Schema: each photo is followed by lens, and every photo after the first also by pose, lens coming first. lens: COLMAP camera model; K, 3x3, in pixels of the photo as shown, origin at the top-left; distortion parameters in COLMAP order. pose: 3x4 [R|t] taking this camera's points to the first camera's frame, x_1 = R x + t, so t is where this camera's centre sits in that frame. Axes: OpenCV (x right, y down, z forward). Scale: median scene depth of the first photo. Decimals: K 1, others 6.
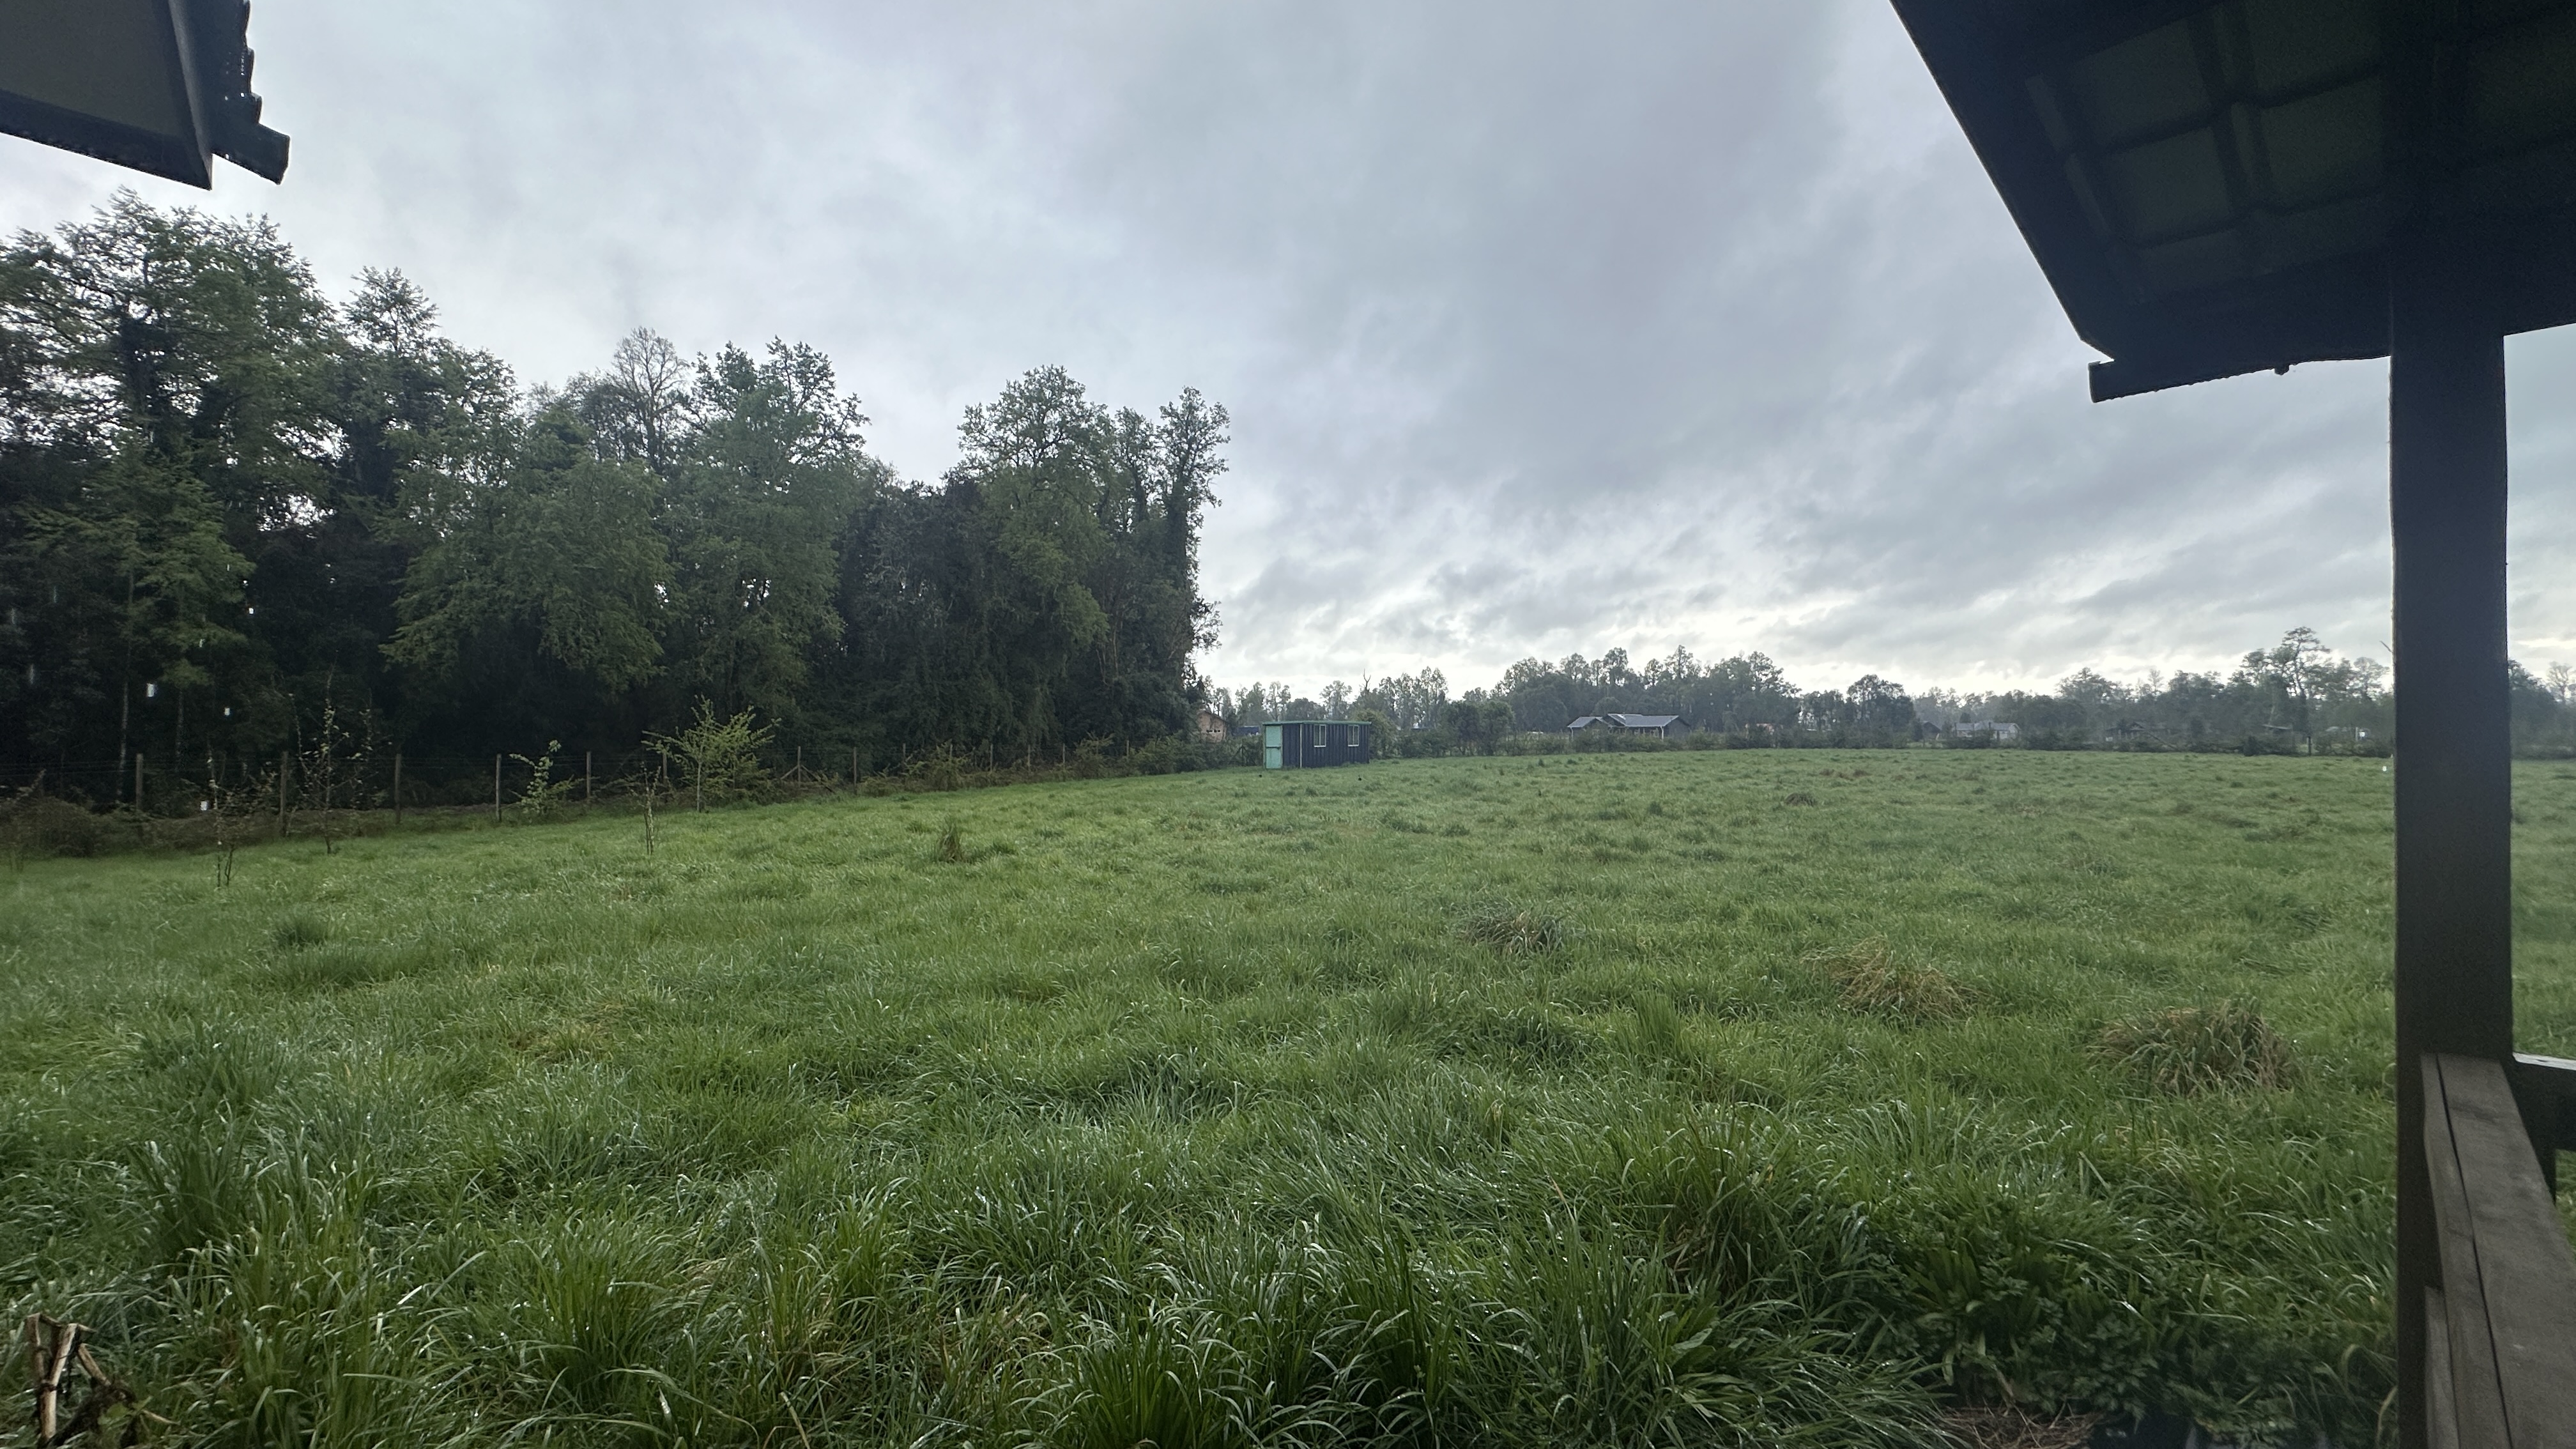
lens RADIAL K [[1021.6, 0, 1286.3], [0, 1021.6, 706.4], [0, 0, 1]] dist [-0.005817, 0.001073]
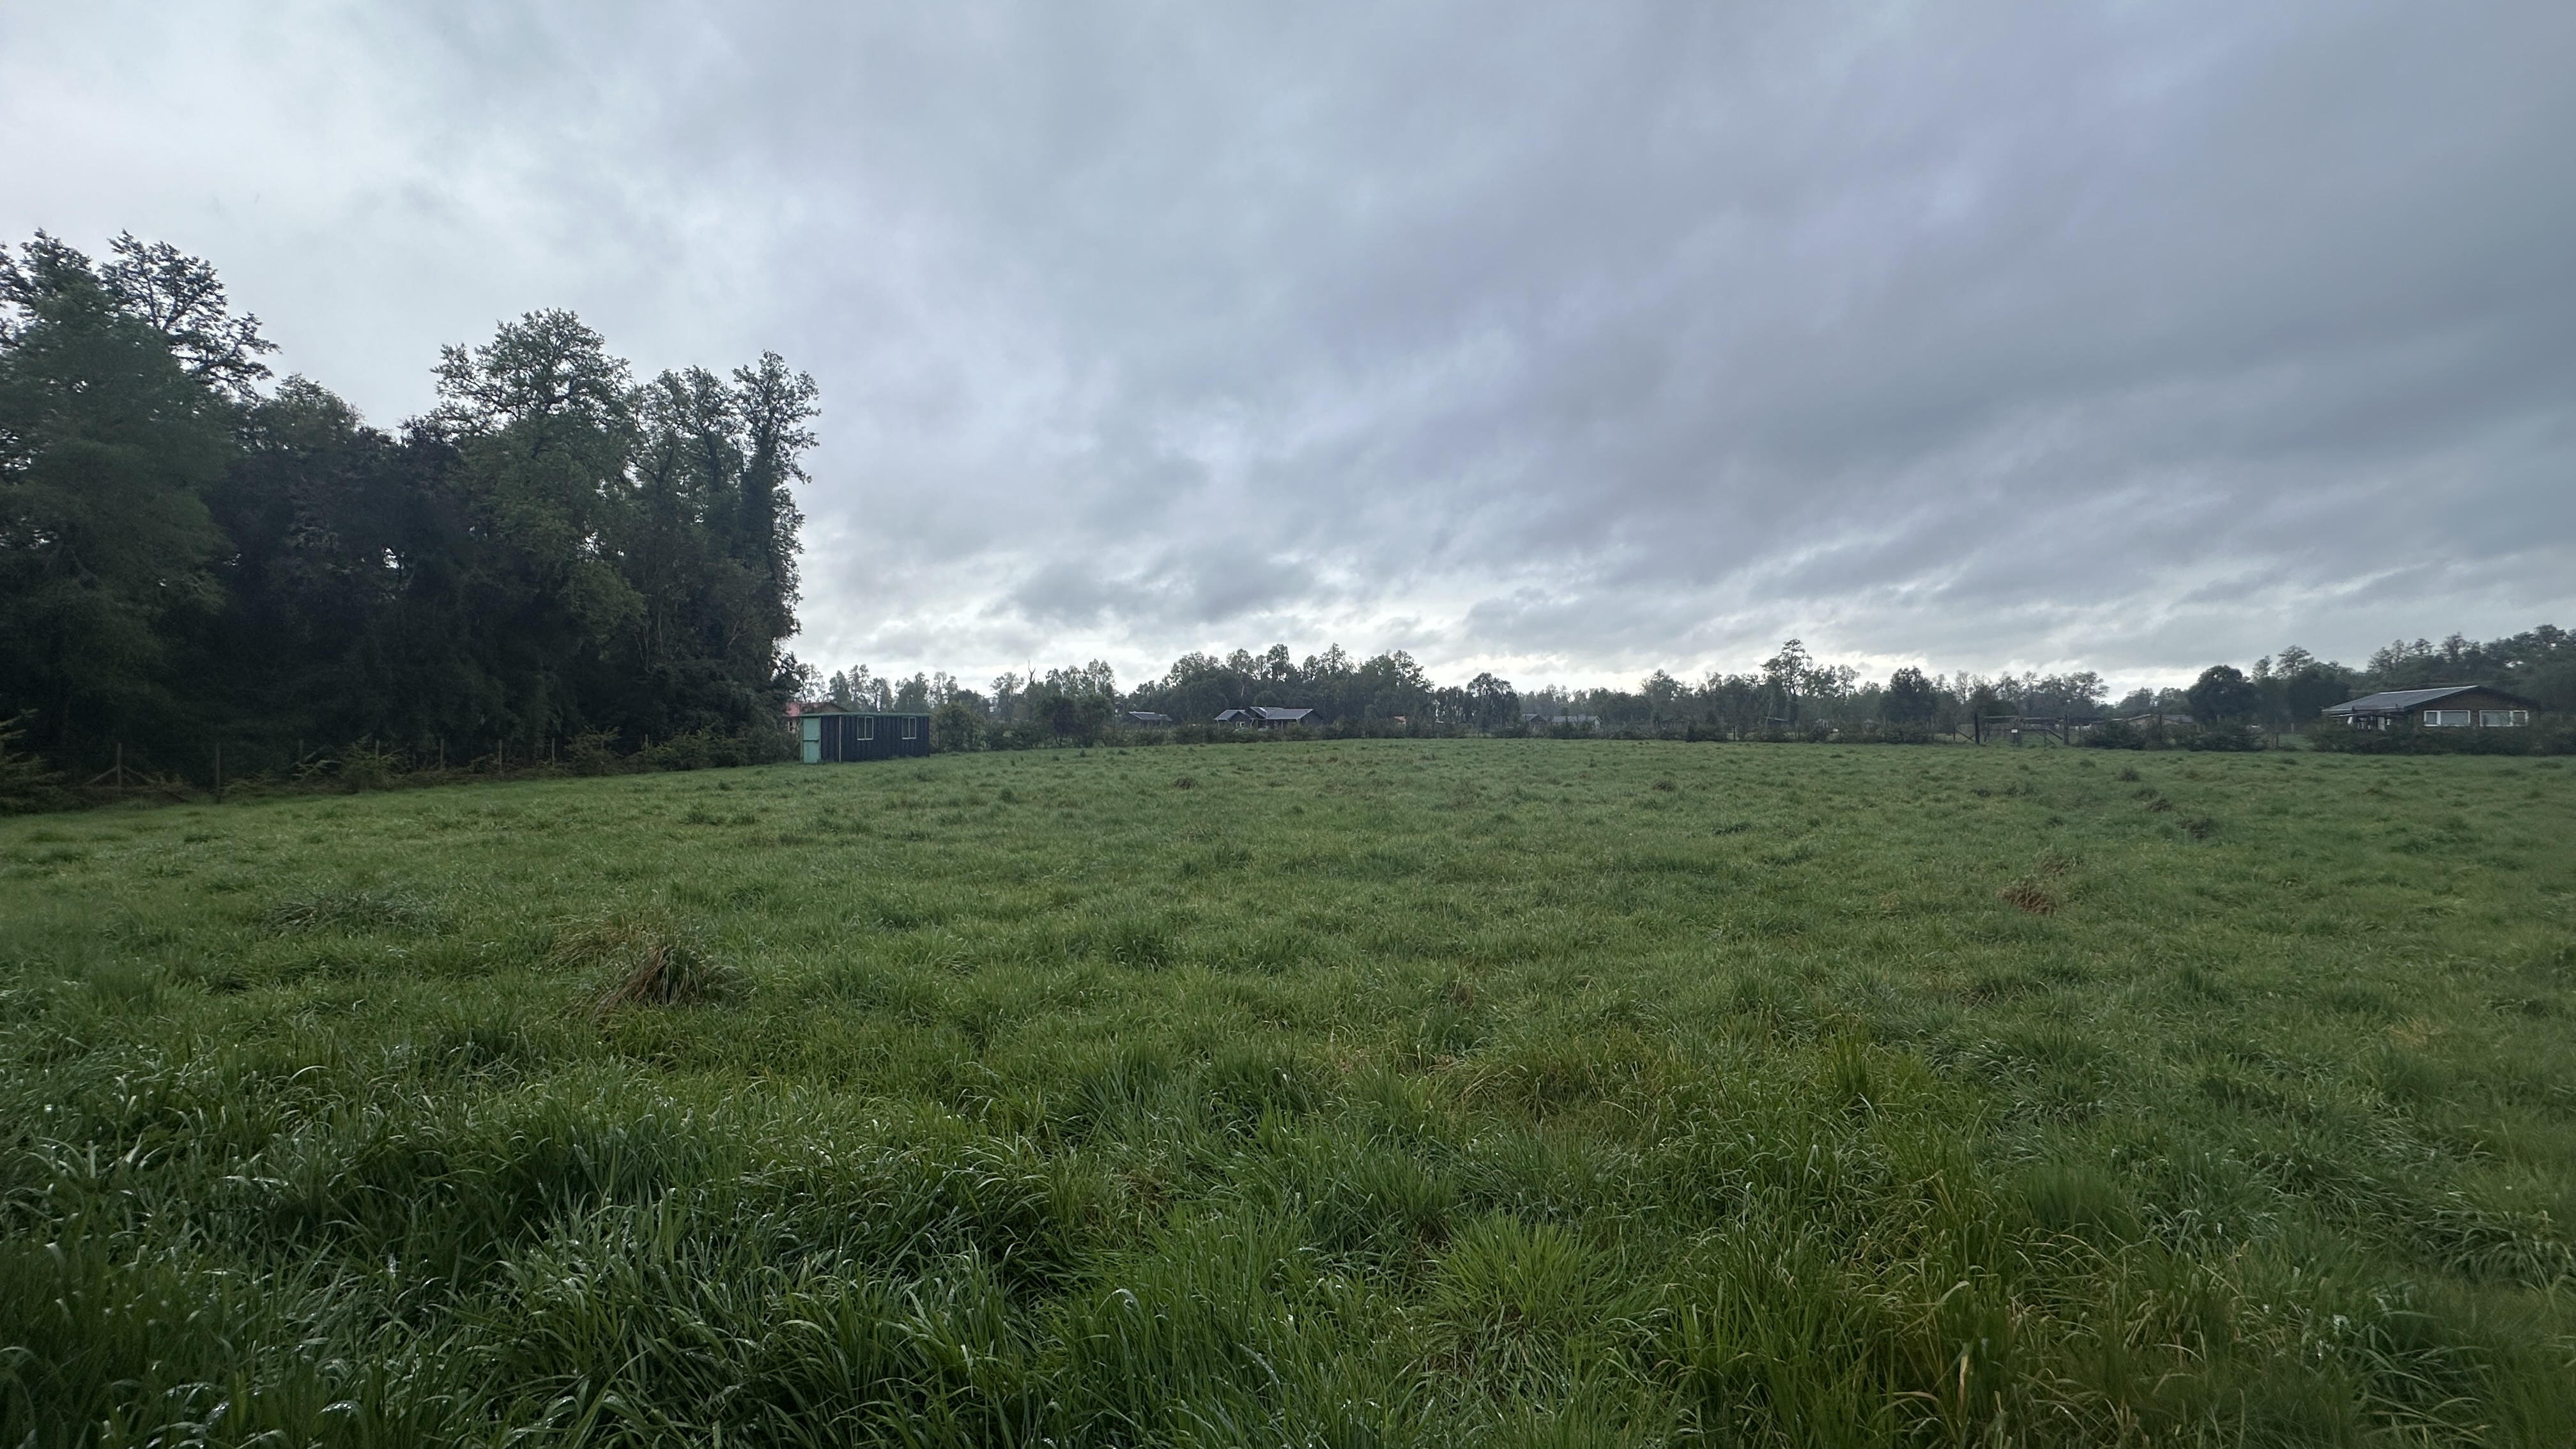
lens RADIAL K [[1021.6, 0, 1287.4], [0, 1021.6, 707.9], [0, 0, 1]] dist [-0.005817, 0.001073]
pose [[0.953539, 0.002799, 0.301257, 0.083815], [-0.005378, 0.999956, 0.007732, -0.000033], [-0.301222, -0.008993, 0.953512, -0.024586]]
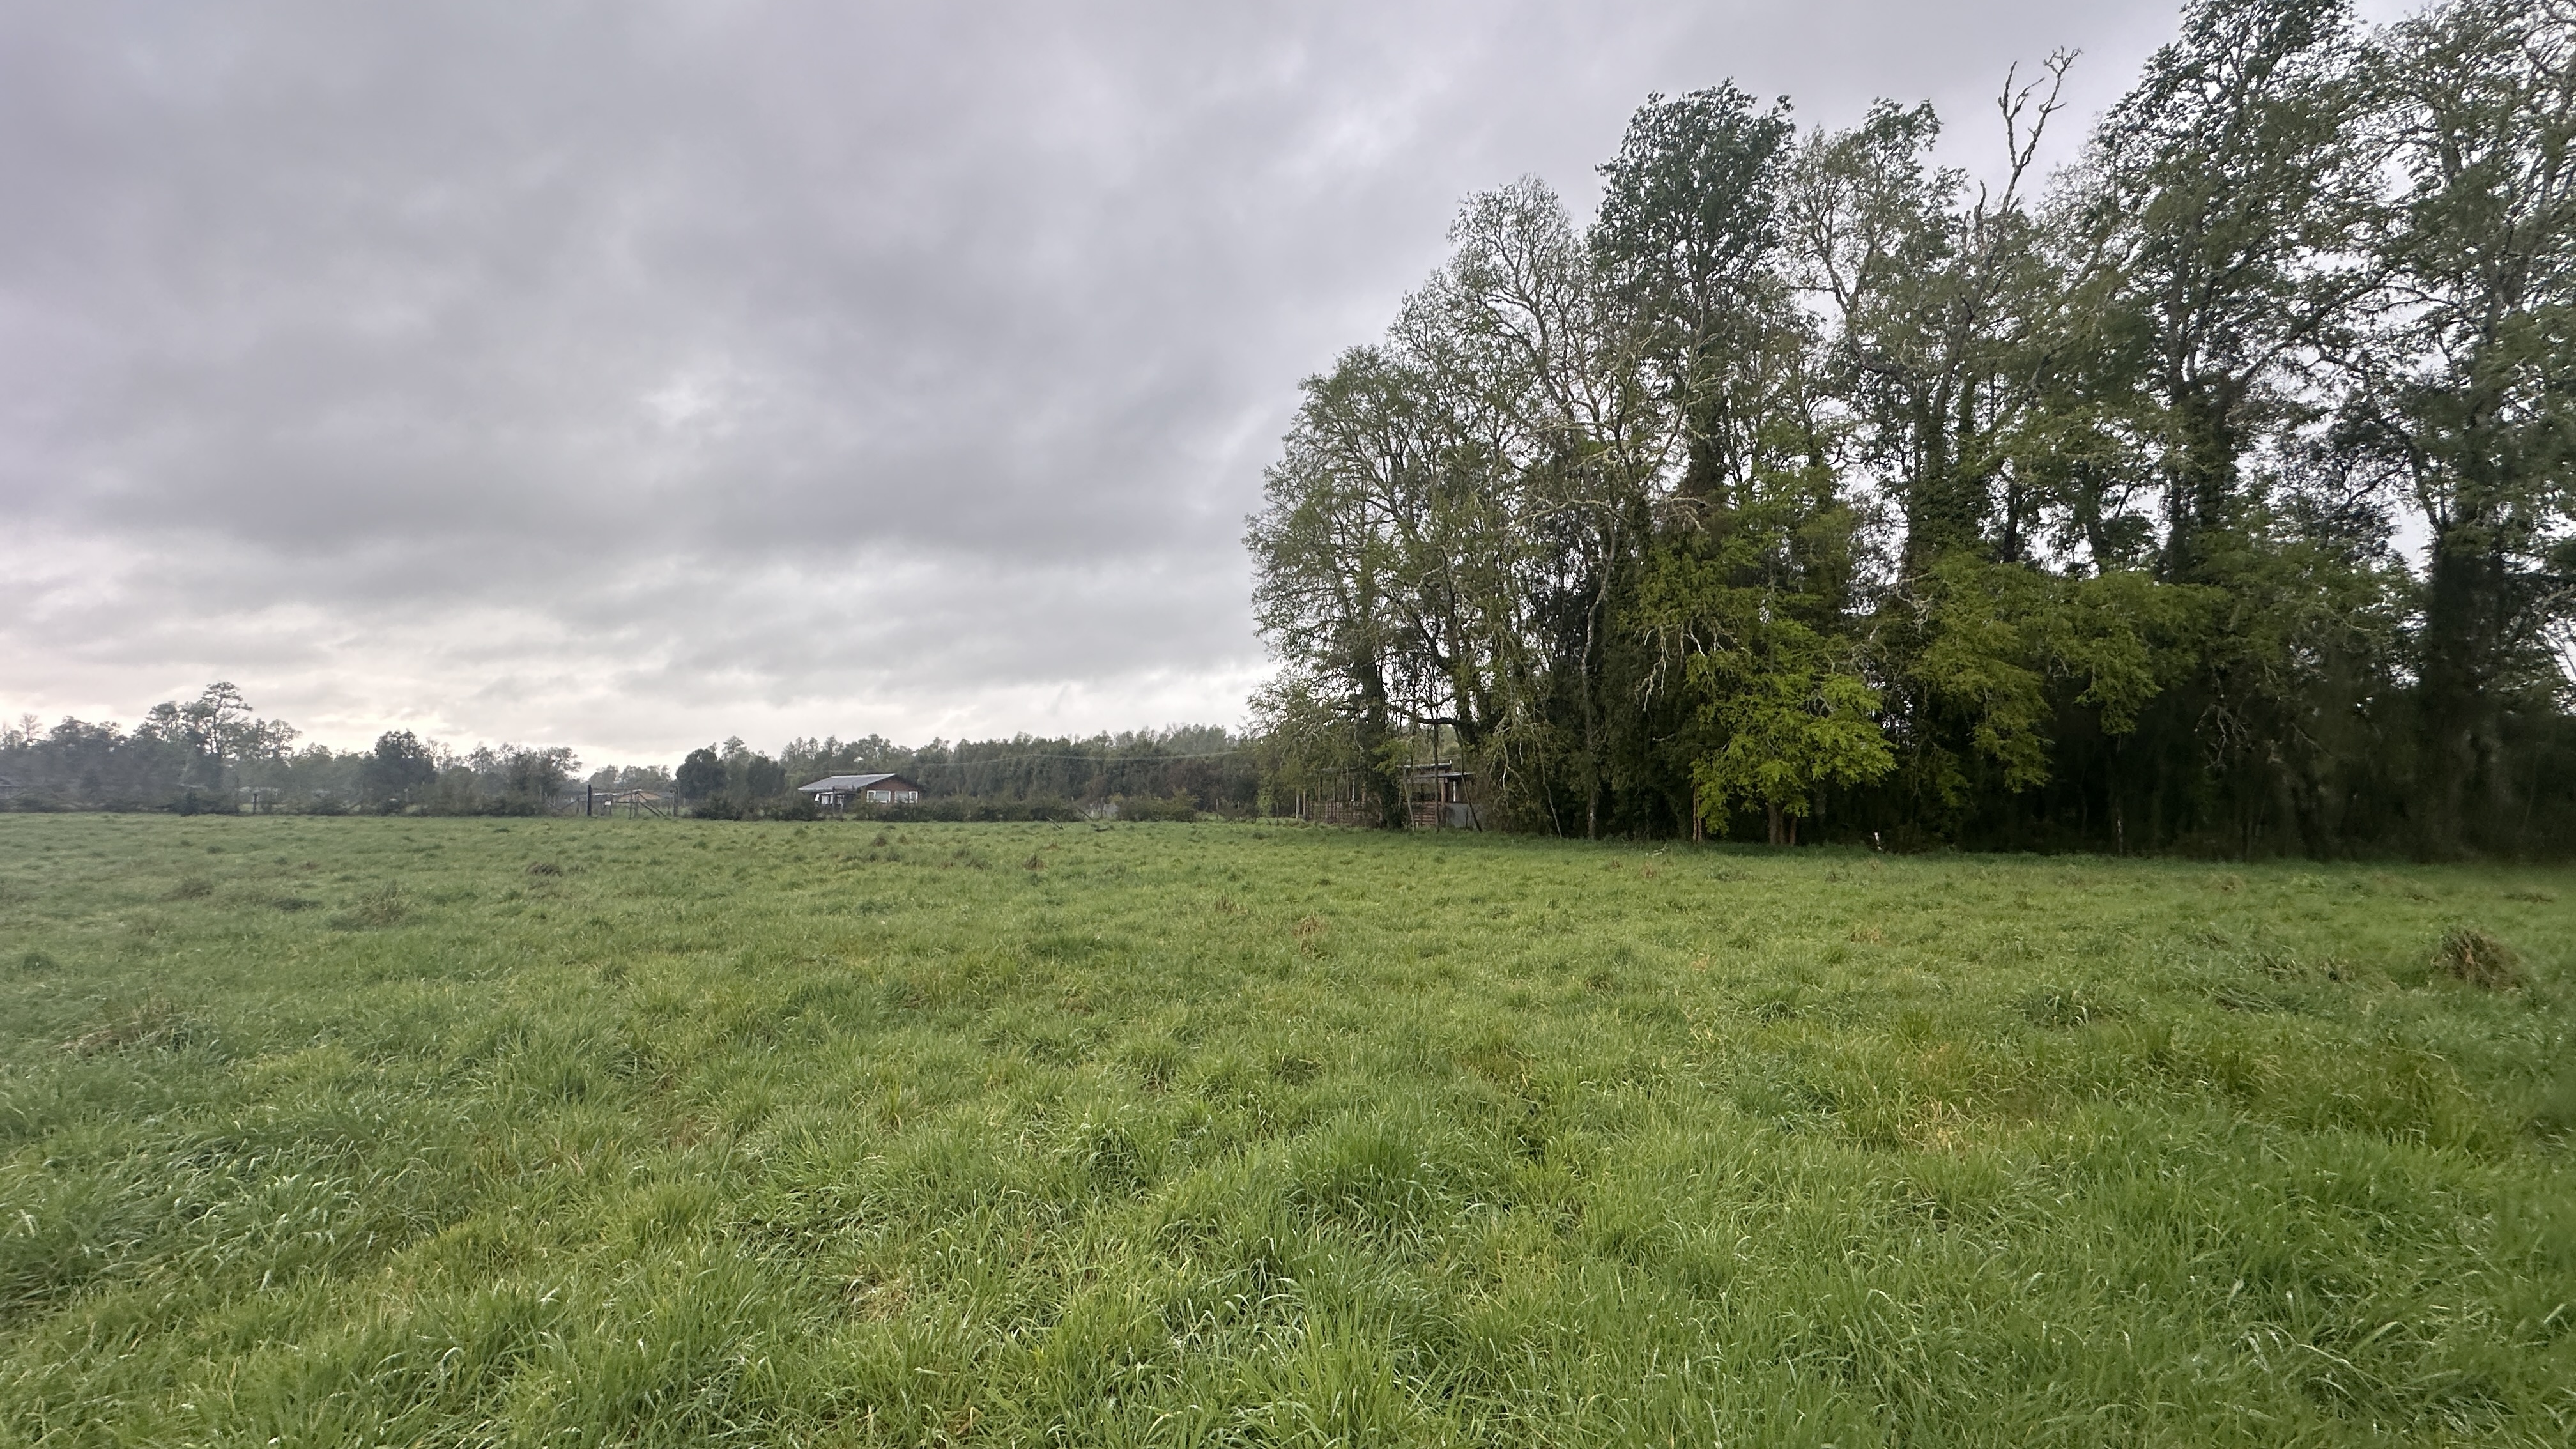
lens RADIAL K [[1021.6, 0, 1286.5], [0, 1021.6, 727.2], [0, 0, 1]] dist [-0.005817, 0.001073]
pose [[-0.032177, 0.075924, 0.996594, 0.045785], [-0.036566, 0.996354, -0.077086, 0.005086], [-0.998813, -0.038922, -0.029284, 0.079963]]
